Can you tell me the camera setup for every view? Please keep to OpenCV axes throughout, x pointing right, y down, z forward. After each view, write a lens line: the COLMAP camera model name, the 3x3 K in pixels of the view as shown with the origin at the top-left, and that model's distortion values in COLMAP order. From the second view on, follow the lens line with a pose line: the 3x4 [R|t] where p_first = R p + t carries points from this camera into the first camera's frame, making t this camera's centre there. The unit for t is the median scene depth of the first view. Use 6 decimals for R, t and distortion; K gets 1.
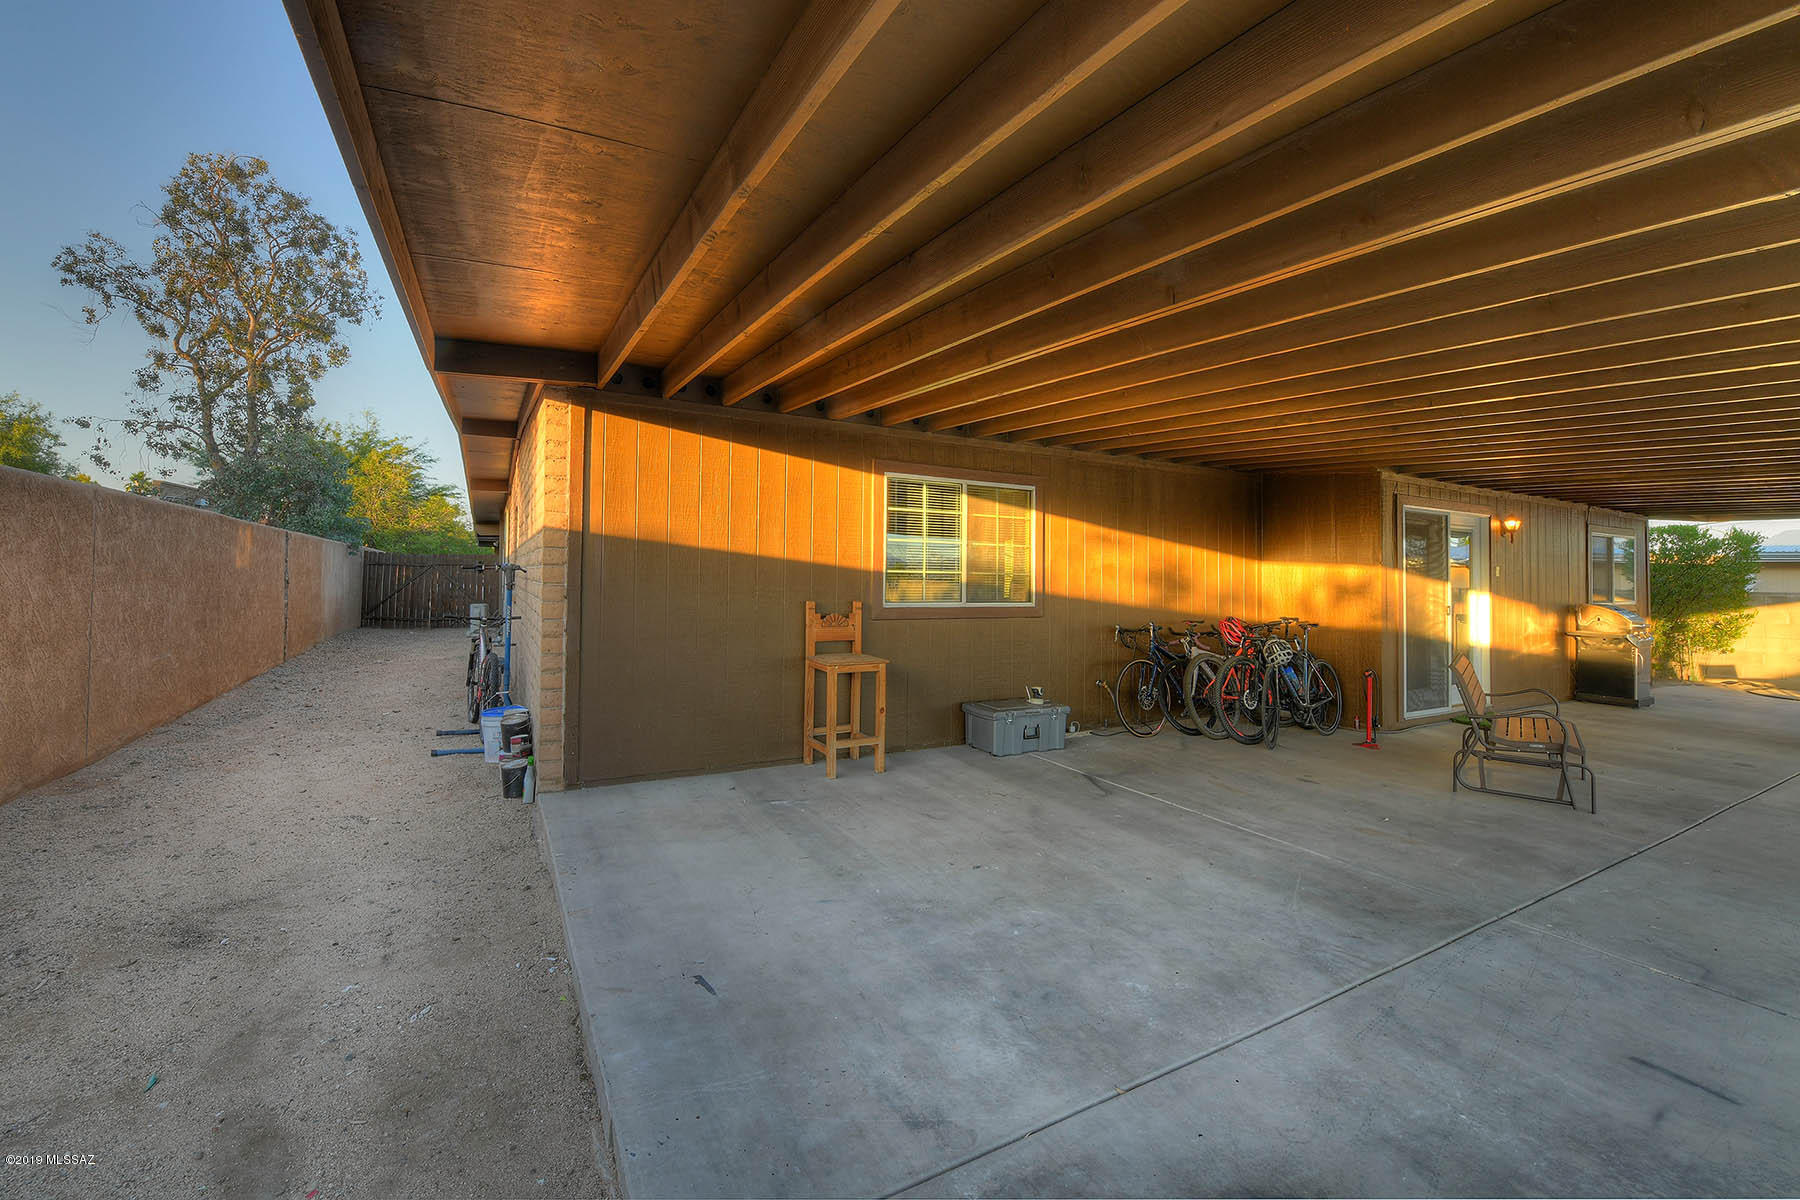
lens RADIAL K [[750.6, 0, 858.8], [0, 750.6, 534.4], [0, 0, 1]] dist [-0.011330, -0.002714]
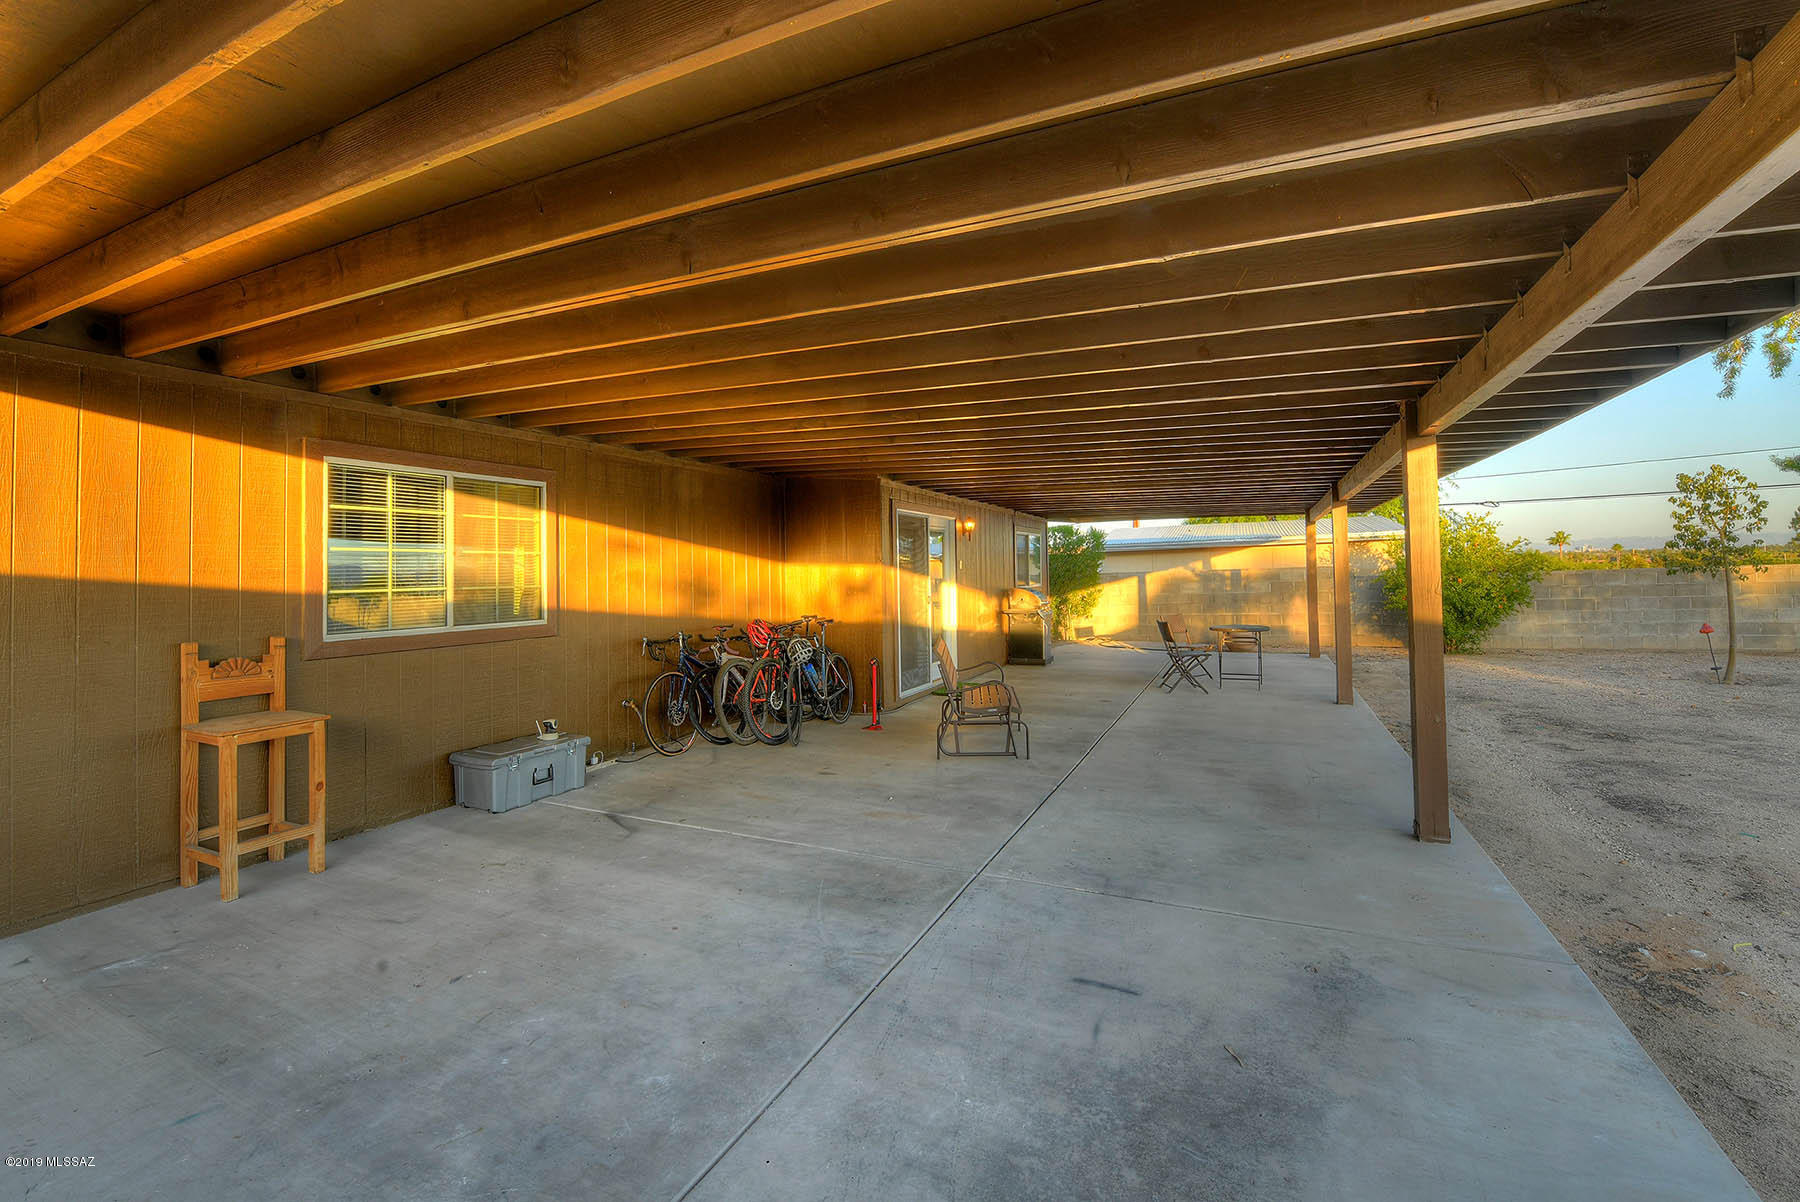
lens RADIAL K [[750.6, 0, 858.8], [0, 750.6, 535.4], [0, 0, 1]] dist [-0.011330, -0.002714]
pose [[0.830598, -0.009804, 0.556786, 0.061209], [0.010188, 0.999945, 0.002409, -0.002782], [-0.556779, 0.003671, 0.830652, 0.108317]]
